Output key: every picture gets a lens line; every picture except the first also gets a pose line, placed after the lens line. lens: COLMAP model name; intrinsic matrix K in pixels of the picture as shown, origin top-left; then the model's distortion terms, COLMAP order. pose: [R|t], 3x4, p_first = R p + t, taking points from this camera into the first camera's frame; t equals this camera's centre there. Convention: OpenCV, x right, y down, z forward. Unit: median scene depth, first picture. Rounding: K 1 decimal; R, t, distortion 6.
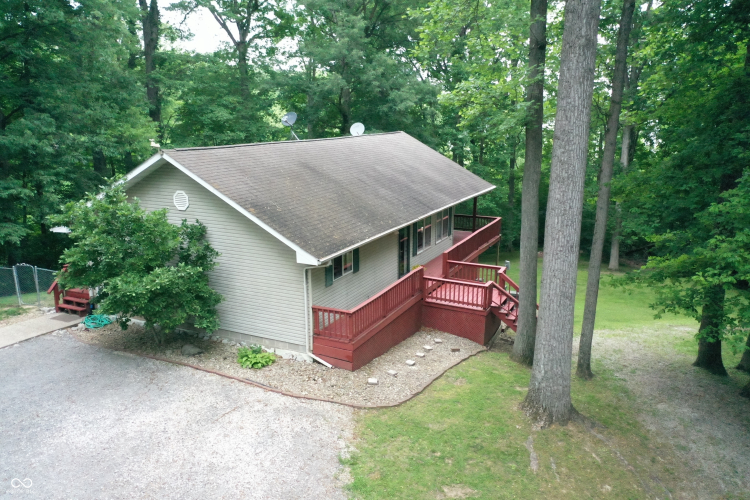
lens RADIAL K [[594.3, 0, 375.0], [0, 594.3, 250.0], [0, 0, 1]] dist [0.005392, 0.002468]
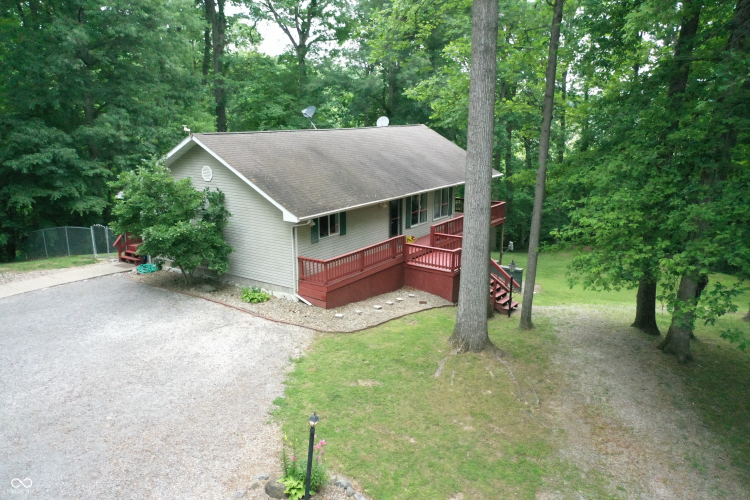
lens RADIAL K [[594.3, 0, 375.0], [0, 594.3, 250.0], [0, 0, 1]] dist [0.005392, 0.002468]
pose [[0.989381, 0.033371, -0.141464, 0.224083], [-0.033196, 0.999442, 0.003598, 0.066151], [0.141505, 0.001136, 0.989937, -0.224547]]
